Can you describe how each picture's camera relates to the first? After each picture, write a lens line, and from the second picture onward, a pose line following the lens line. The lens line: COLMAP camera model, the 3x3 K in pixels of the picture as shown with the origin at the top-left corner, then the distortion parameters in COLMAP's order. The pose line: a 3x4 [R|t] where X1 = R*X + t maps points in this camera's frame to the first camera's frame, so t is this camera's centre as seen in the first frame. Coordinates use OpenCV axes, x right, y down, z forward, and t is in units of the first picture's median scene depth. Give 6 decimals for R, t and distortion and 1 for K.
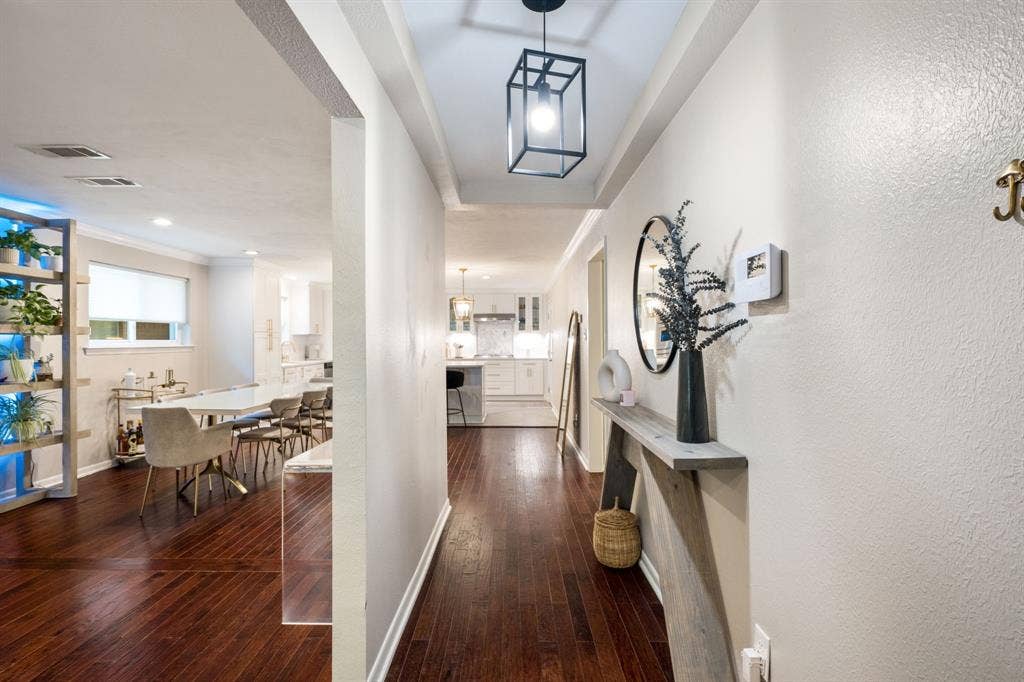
lens RADIAL K [[483.3, 0, 512.0], [0, 483.3, 341.0], [0, 0, 1]] dist [0.000128, 0.000049]
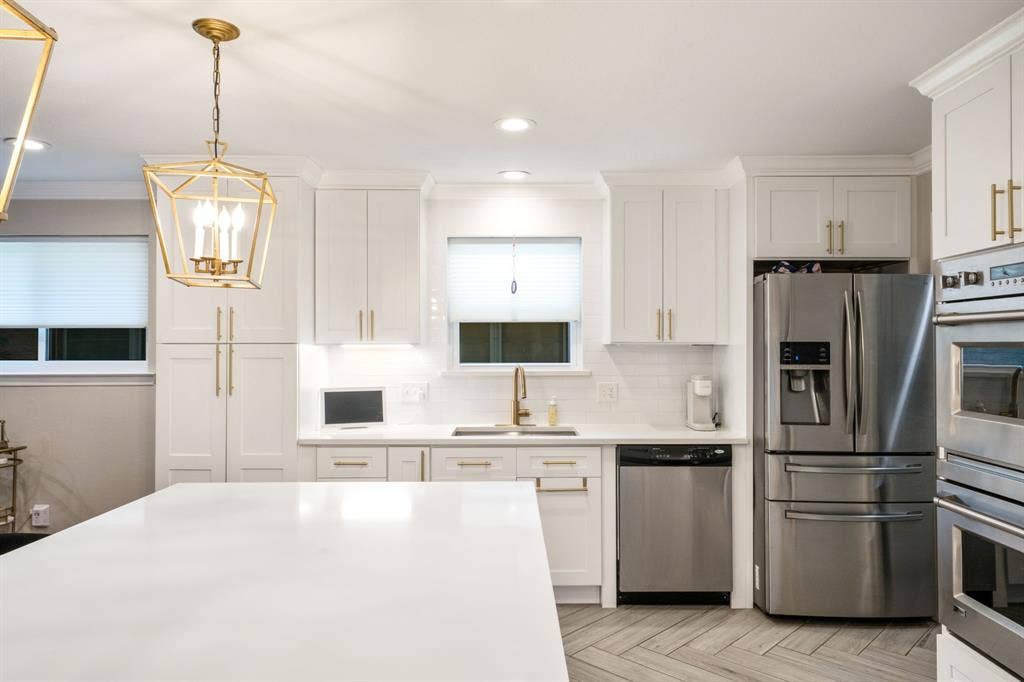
lens RADIAL K [[717.1, 0, 512.0], [0, 717.1, 341.0], [0, 0, 1]] dist [0.002891, 0.000545]
pose [[0.033246, -0.007923, -0.999416, 0.061755], [0.001670, 0.999968, -0.007872, -0.018109], [0.999446, -0.001408, 0.033258, 1.495946]]
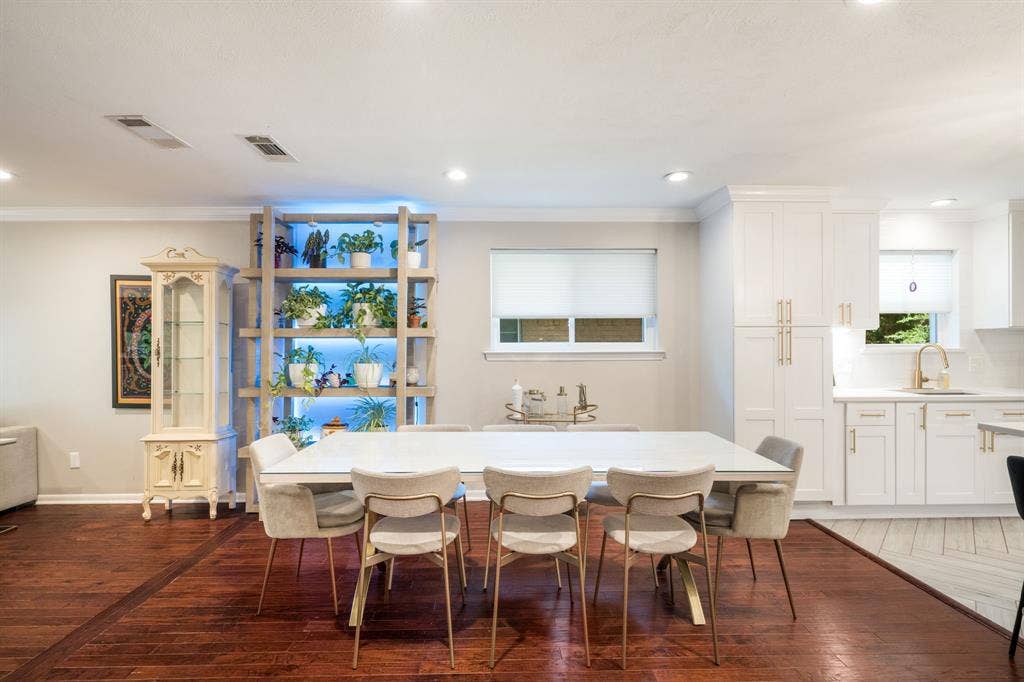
lens RADIAL K [[512.4, 0, 512.0], [0, 512.4, 341.0], [0, 0, 1]] dist [-0.001361, -0.000093]
pose [[0.027264, -0.004320, -0.999619, 0.021308], [0.004612, 0.999981, -0.004196, -0.001505], [0.999618, -0.004495, 0.027283, 0.872426]]
